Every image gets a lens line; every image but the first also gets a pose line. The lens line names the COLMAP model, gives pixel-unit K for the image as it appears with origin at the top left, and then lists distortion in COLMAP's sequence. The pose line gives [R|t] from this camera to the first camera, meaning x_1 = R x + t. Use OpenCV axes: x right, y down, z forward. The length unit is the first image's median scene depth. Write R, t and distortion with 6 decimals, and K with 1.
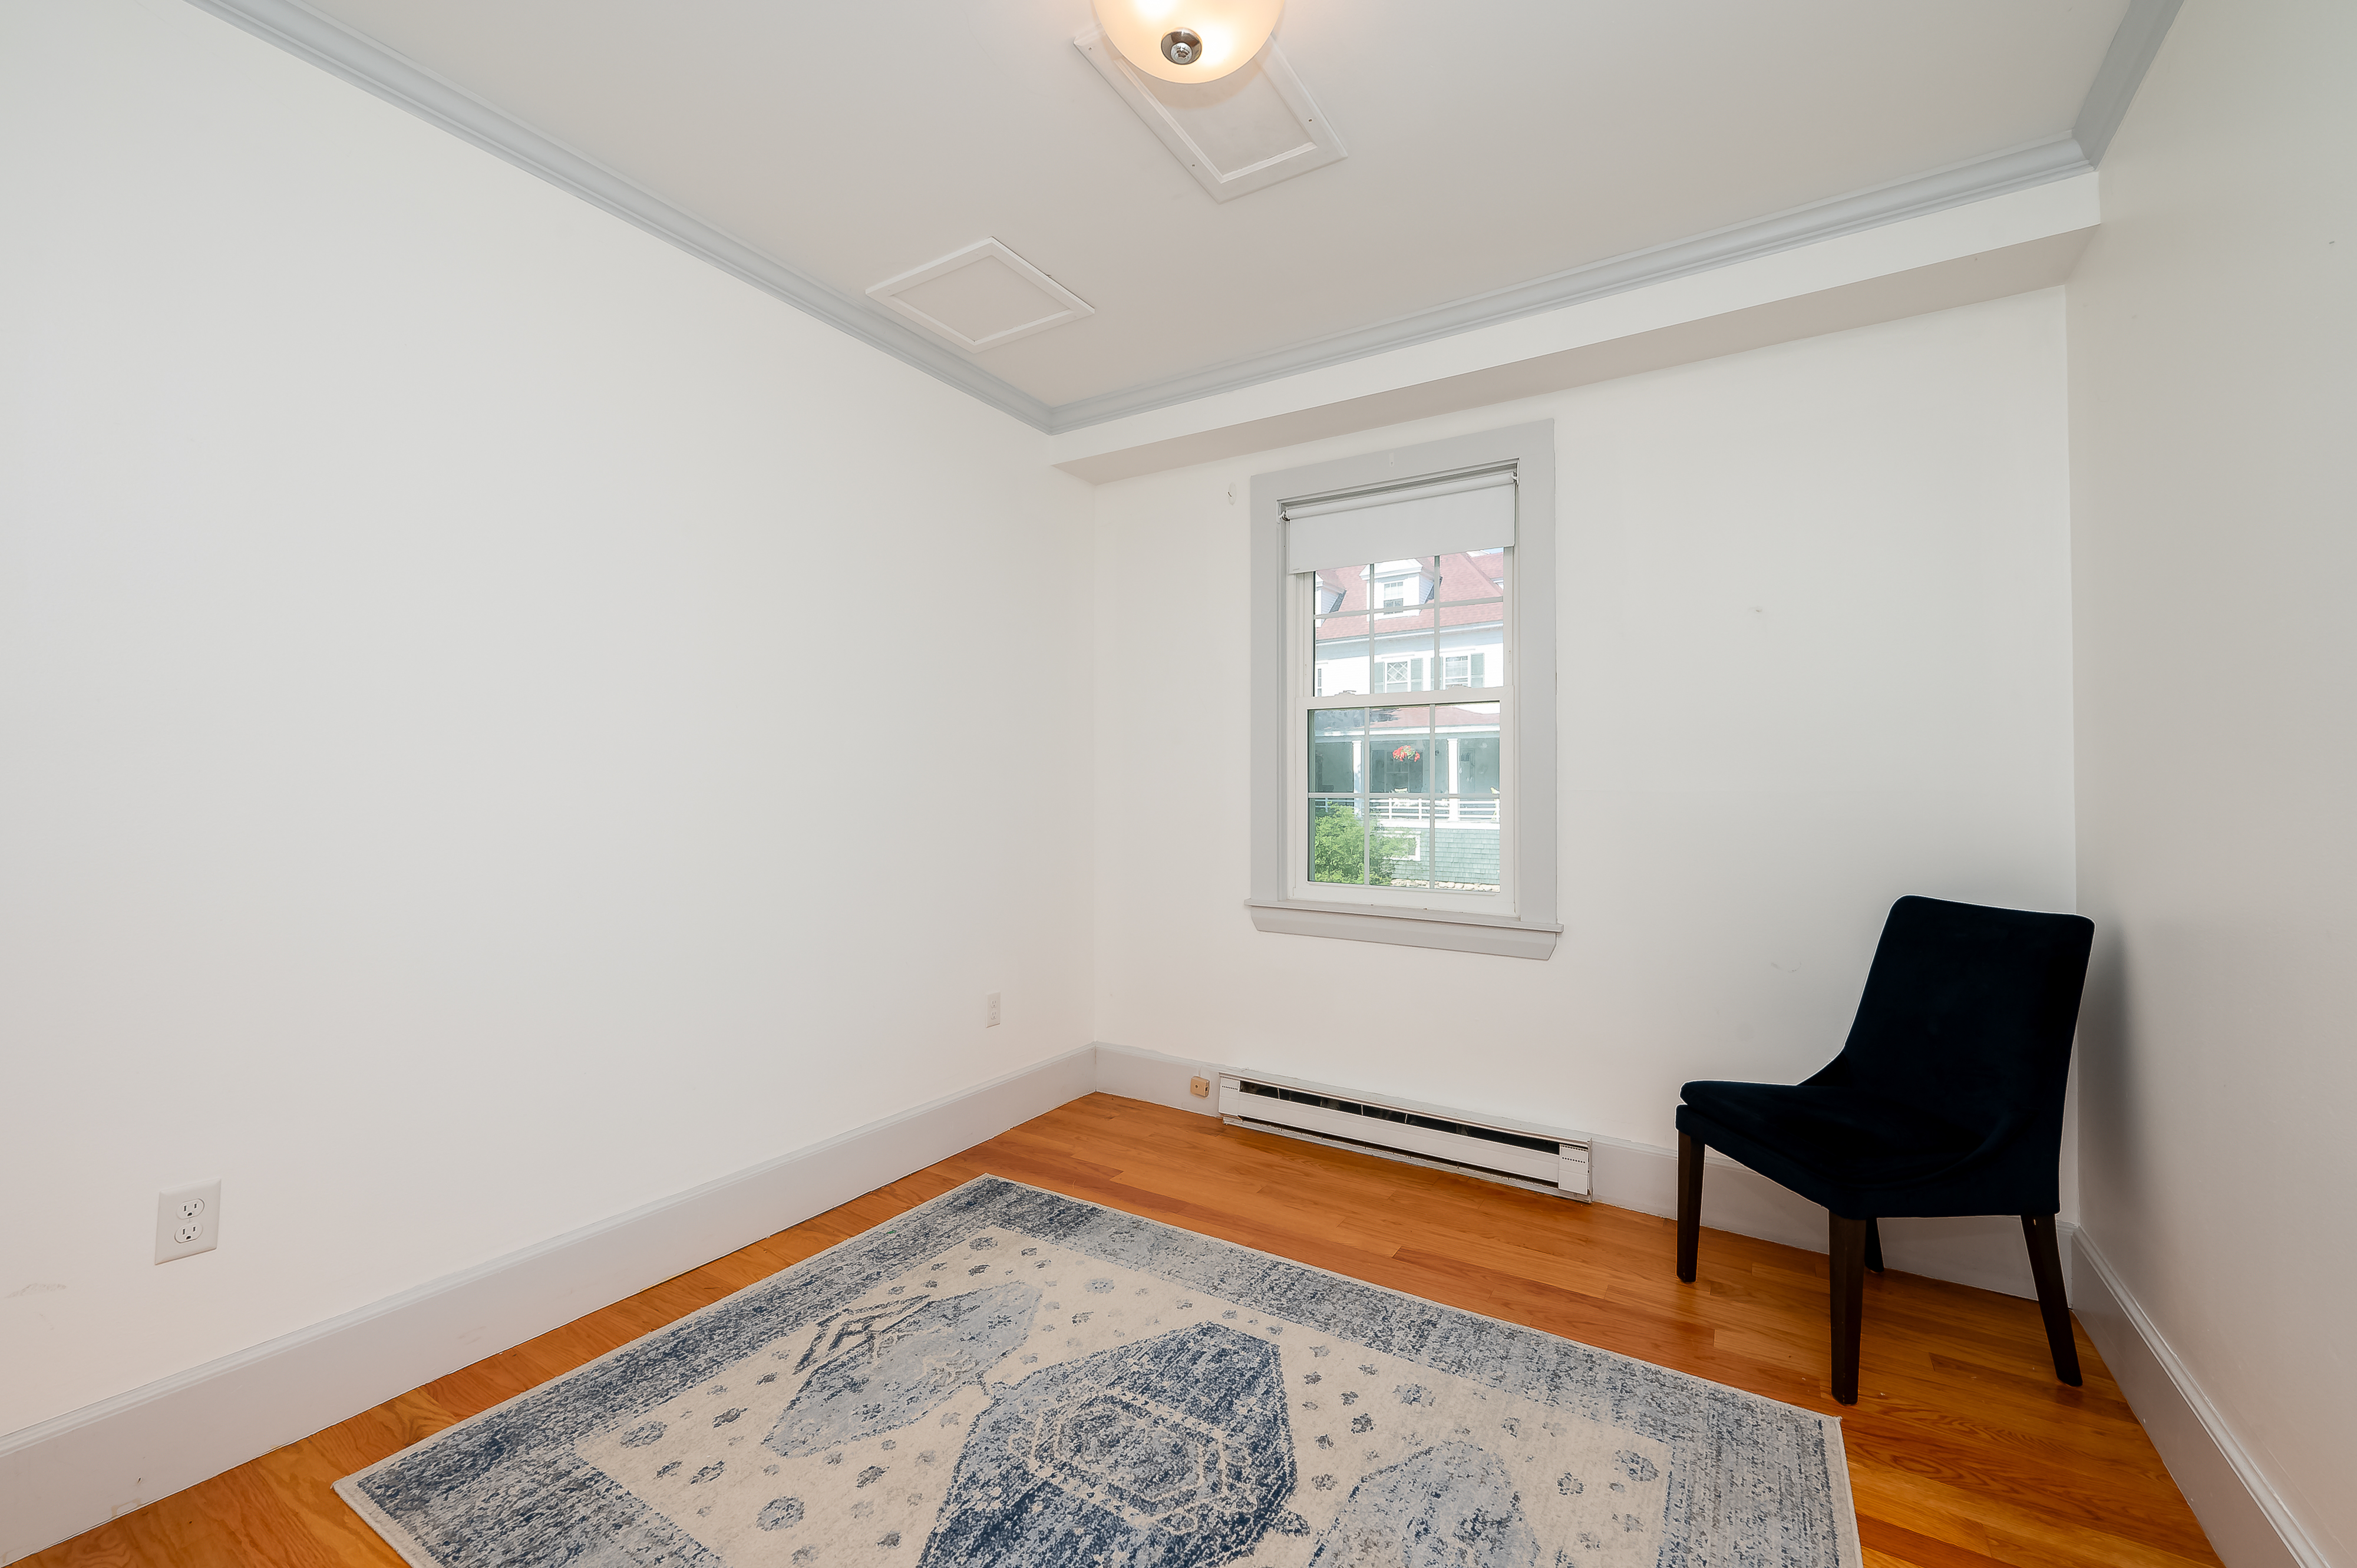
lens RADIAL K [[953.3, 0, 1172.7], [0, 953.3, 759.8], [0, 0, 1]] dist [-0.001302, -0.000122]
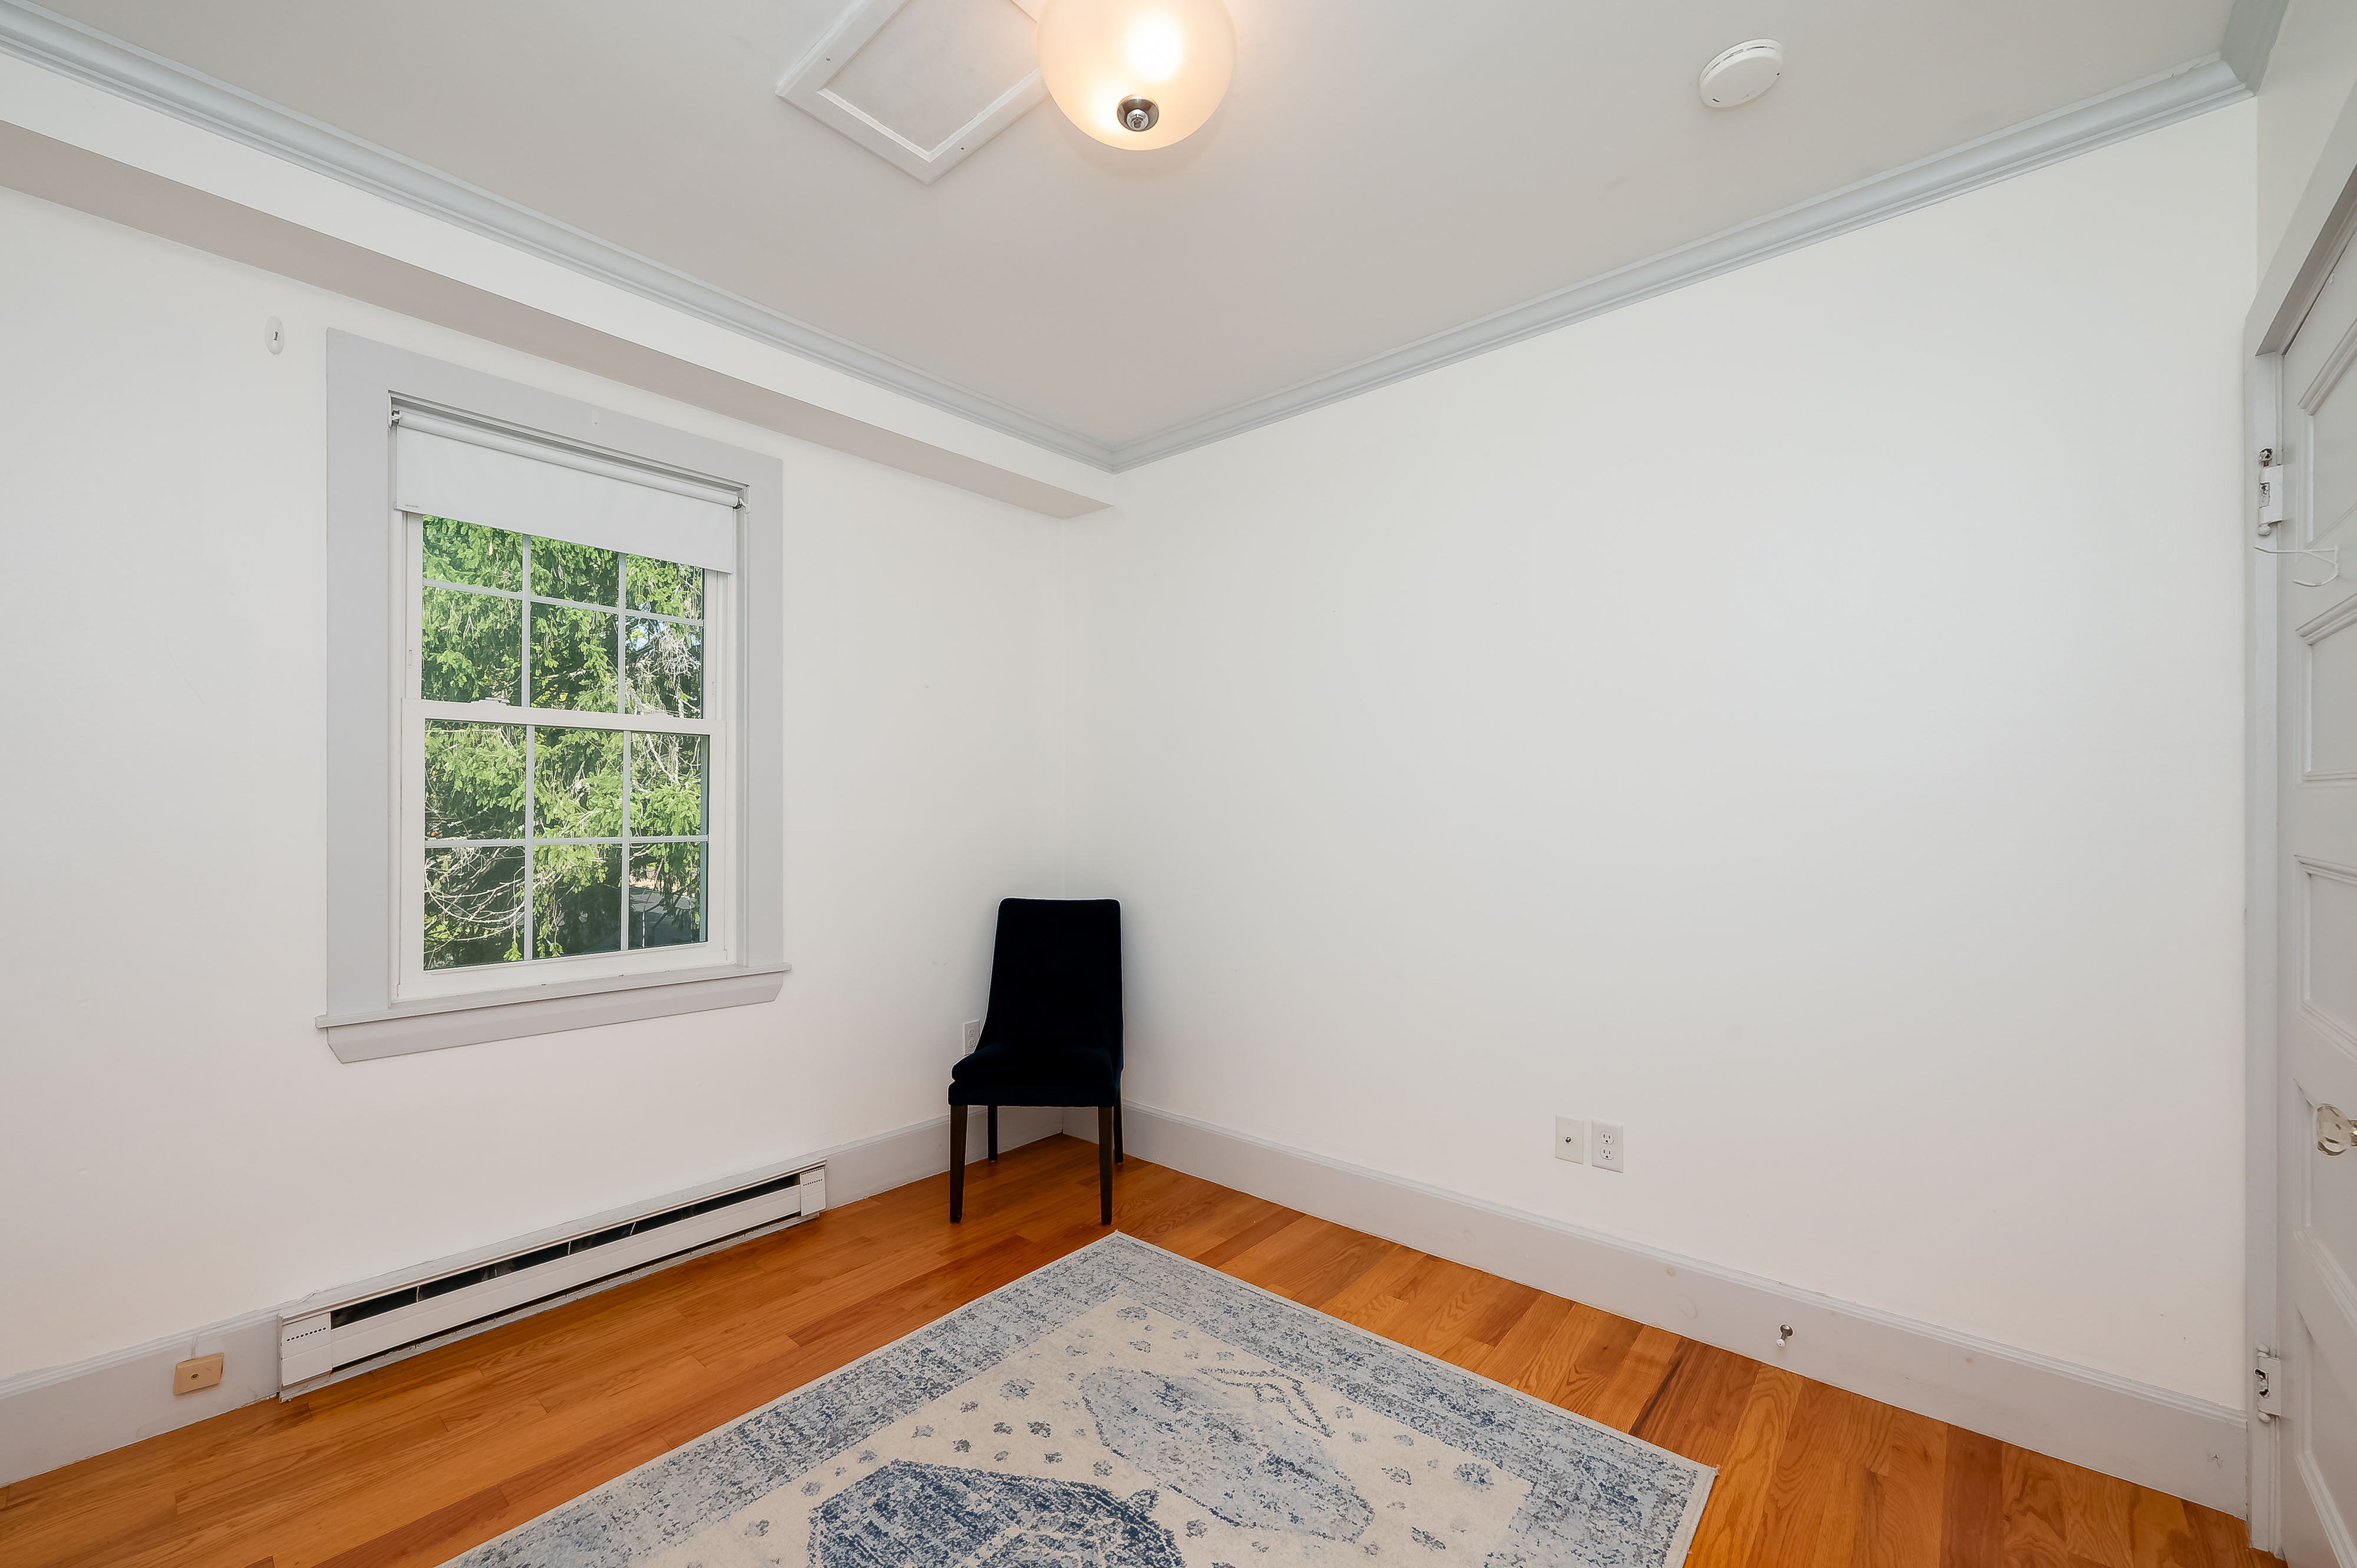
lens RADIAL K [[946.1, 0, 1173.0], [0, 946.1, 789.5], [0, 0, 1]] dist [-0.000571, -0.000170]
pose [[0.139376, 0.011367, 0.990174, -0.679263], [-0.039335, 0.999208, -0.005934, -0.028861], [-0.989458, -0.038122, 0.139712, 0.569313]]
